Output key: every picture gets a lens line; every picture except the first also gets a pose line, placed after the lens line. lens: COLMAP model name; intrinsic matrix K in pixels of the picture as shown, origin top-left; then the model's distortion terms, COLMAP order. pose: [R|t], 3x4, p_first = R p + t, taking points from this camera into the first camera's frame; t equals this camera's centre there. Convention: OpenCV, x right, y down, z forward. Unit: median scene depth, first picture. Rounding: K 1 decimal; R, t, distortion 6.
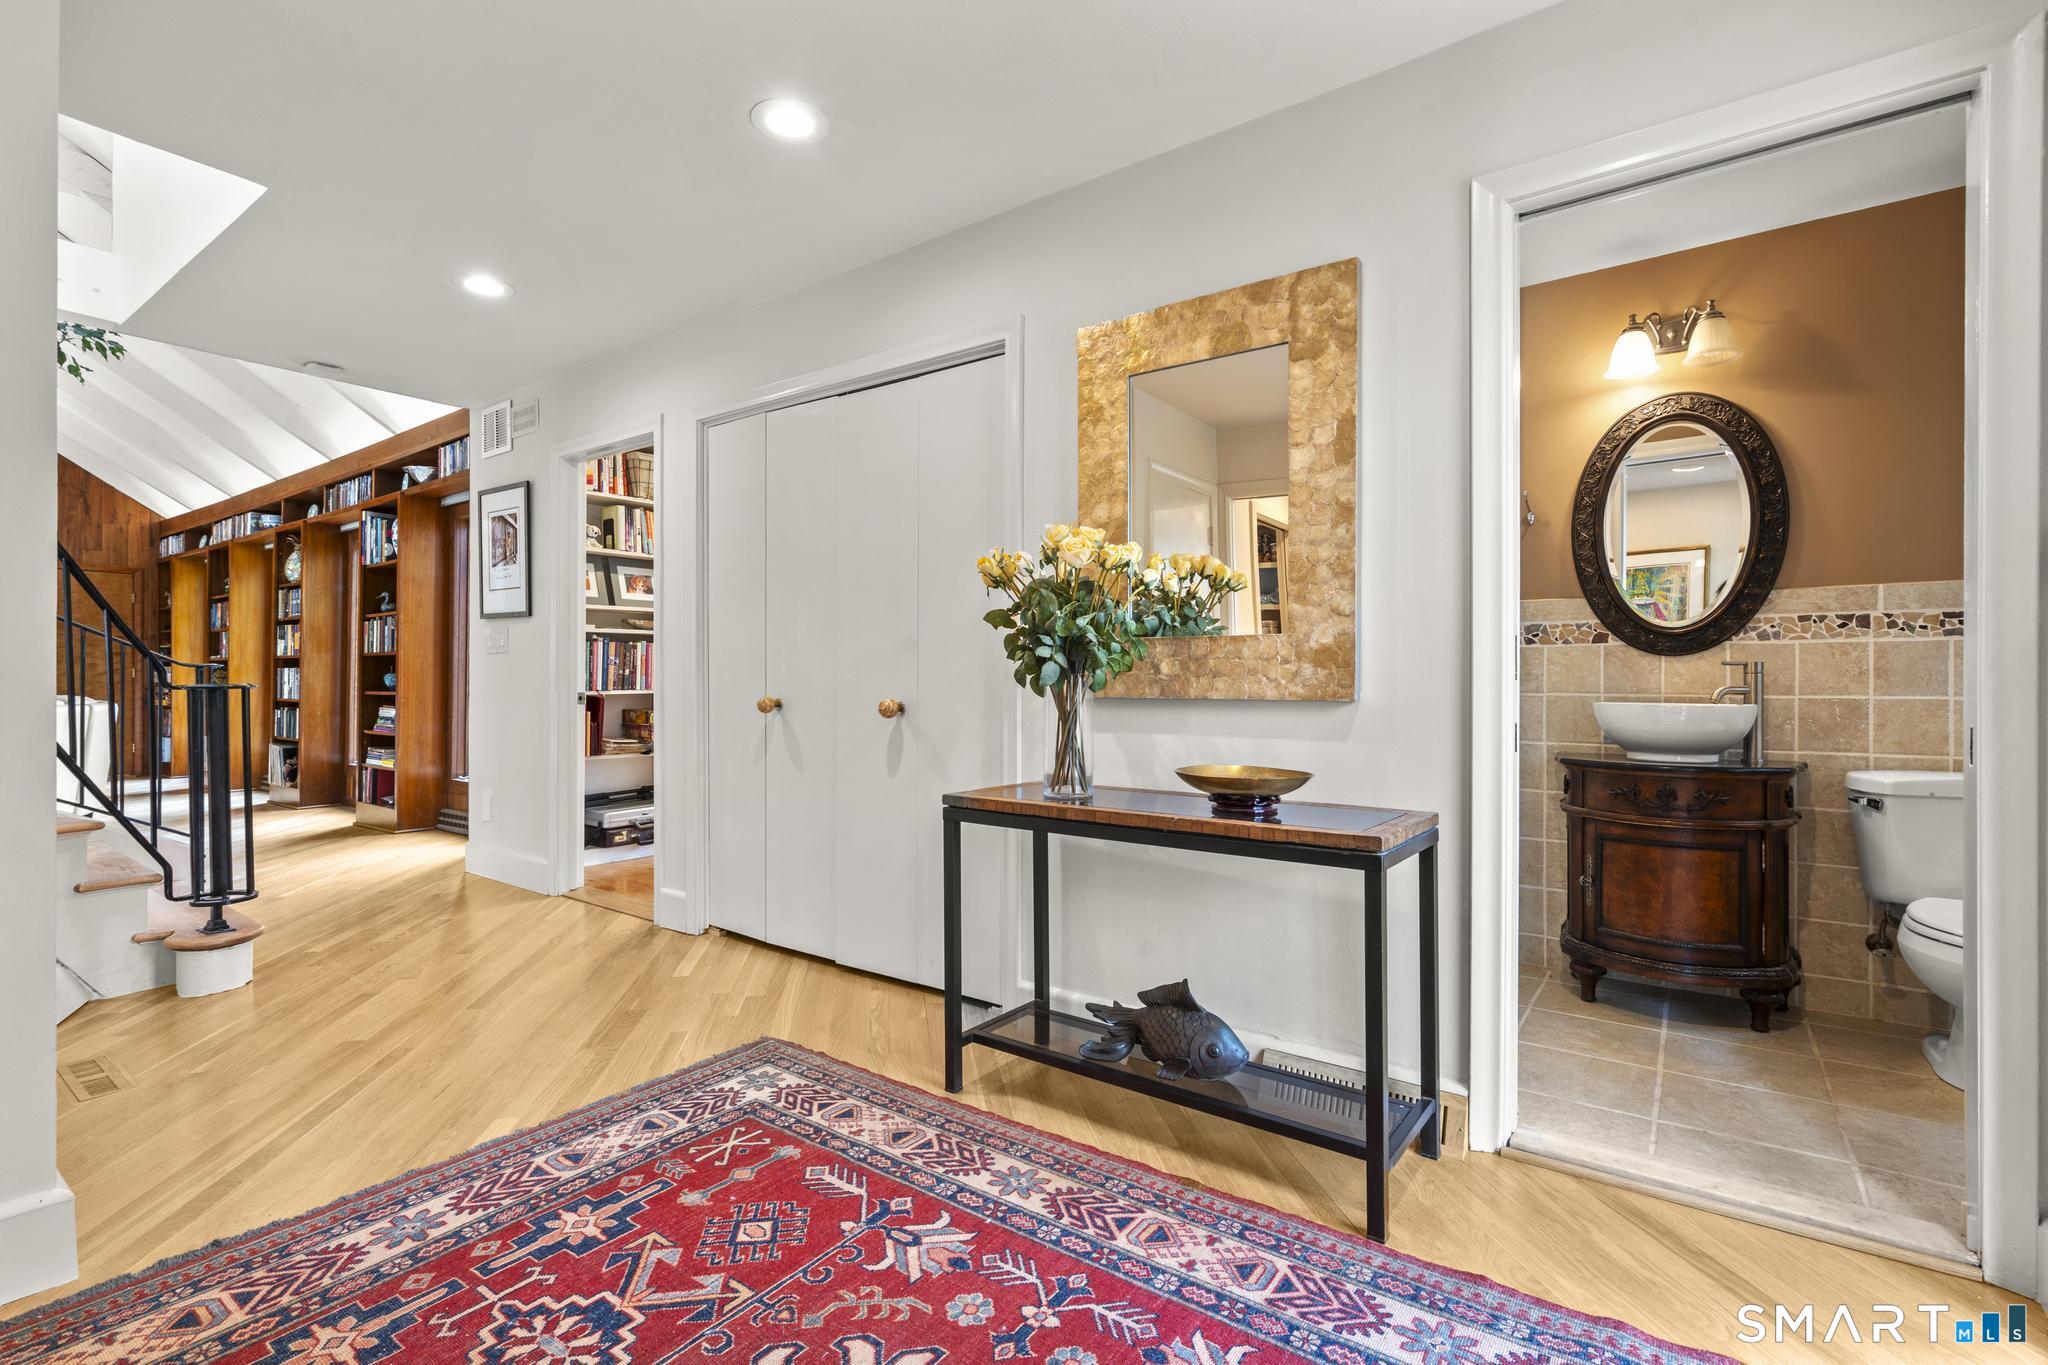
lens RADIAL K [[935.2, 0, 1022.2], [0, 935.2, 682.2], [0, 0, 1]] dist [-0.005334, 0.001843]
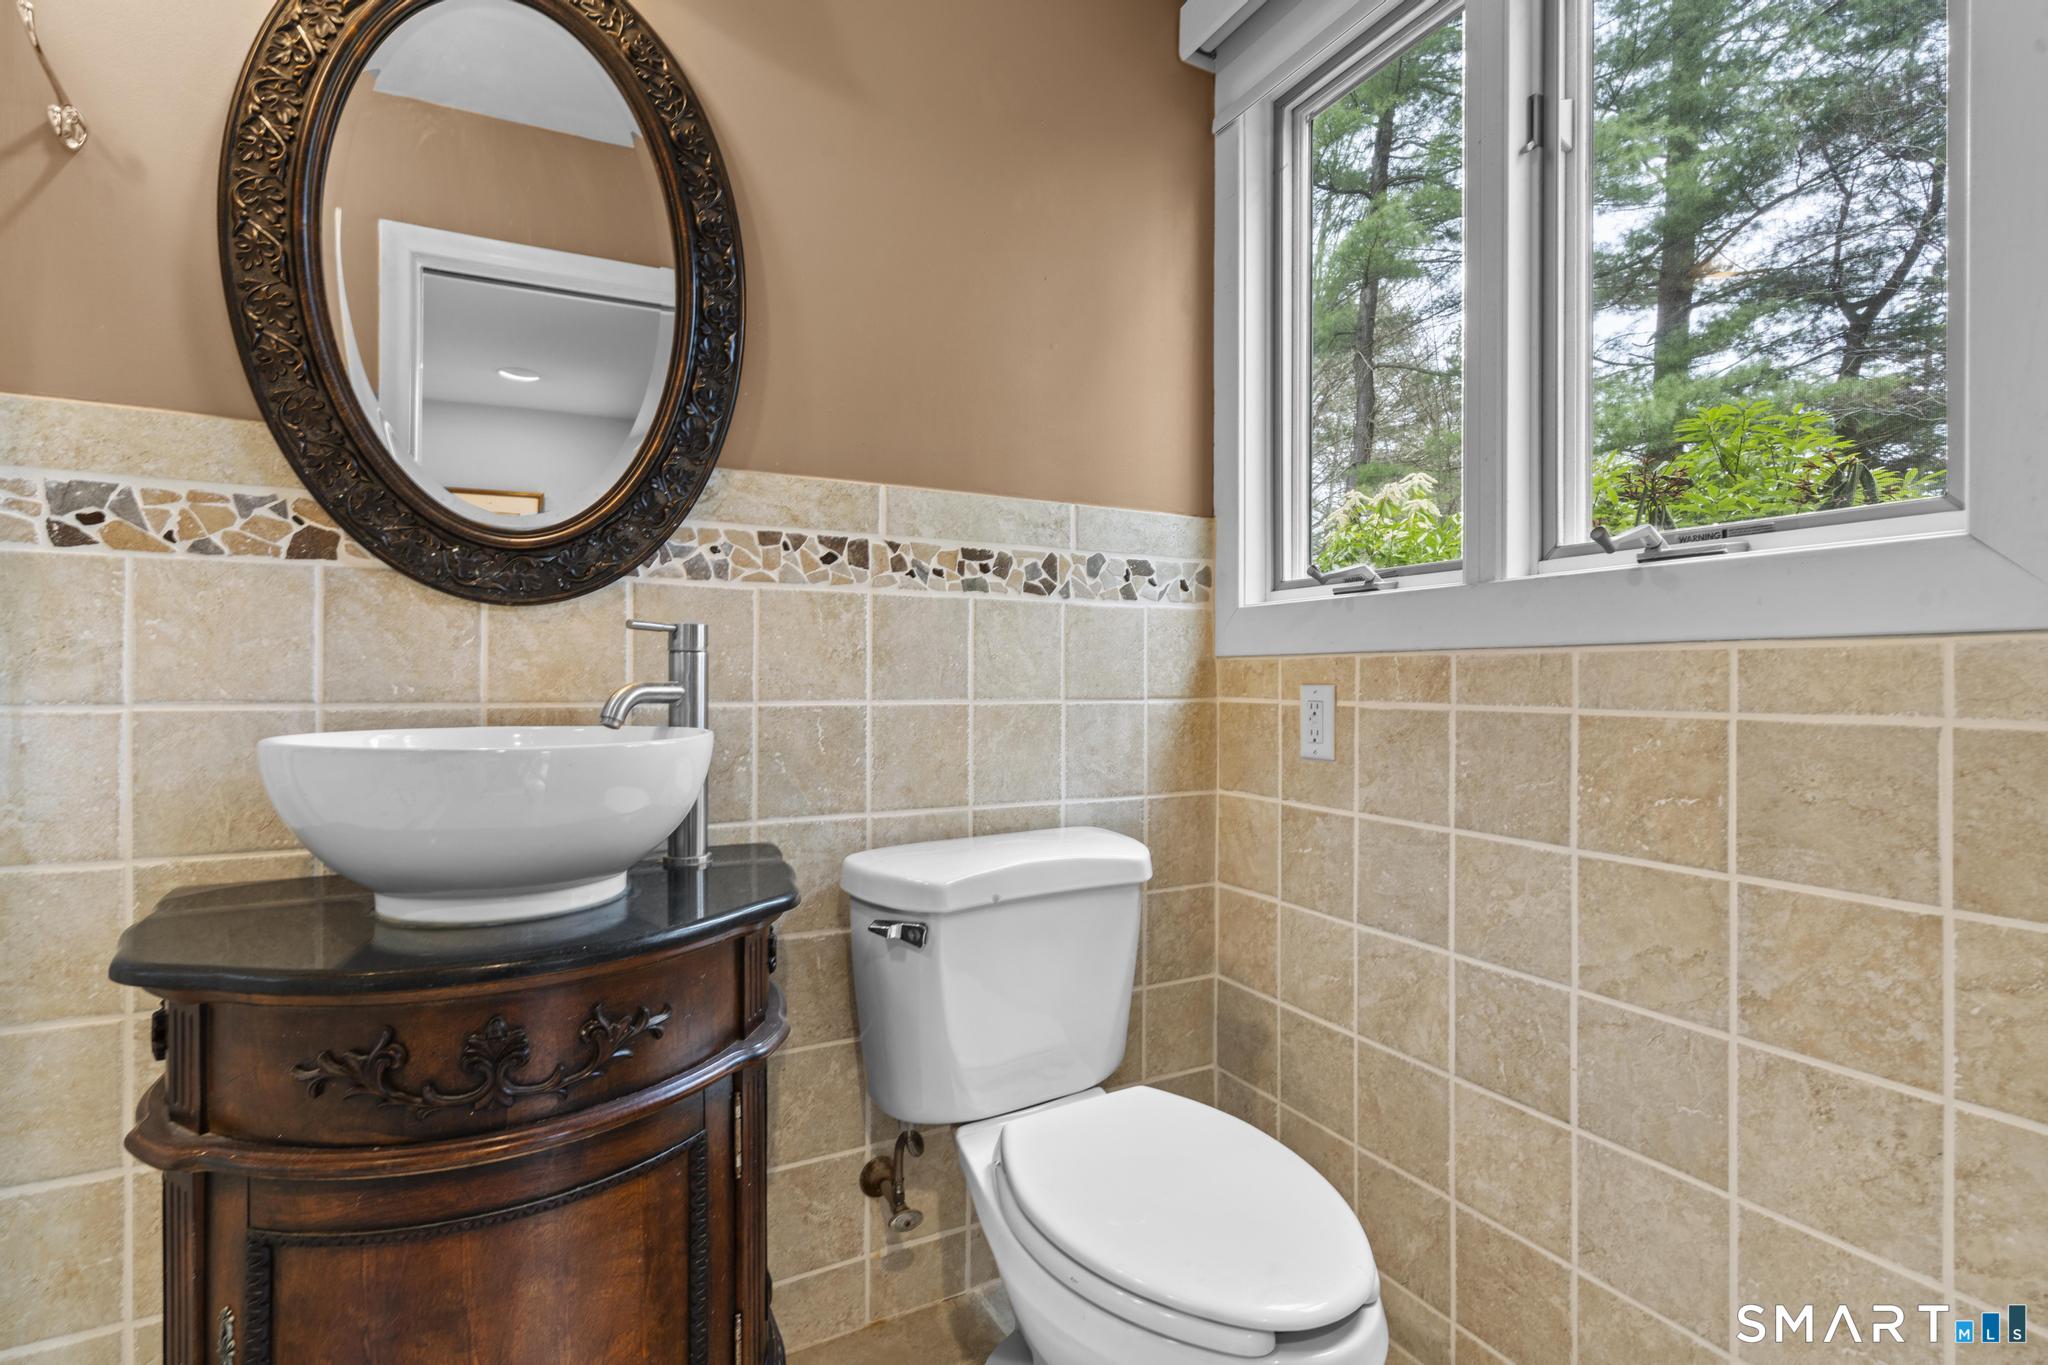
lens RADIAL K [[935.2, 0, 1017.2], [0, 935.2, 679.7], [0, 0, 1]] dist [-0.005334, 0.001843]
pose [[0.436745, -0.002694, 0.899582, 0.475424], [-0.003445, 0.999983, 0.004668, 0.000665], [-0.899579, -0.005138, 0.436728, 0.690612]]
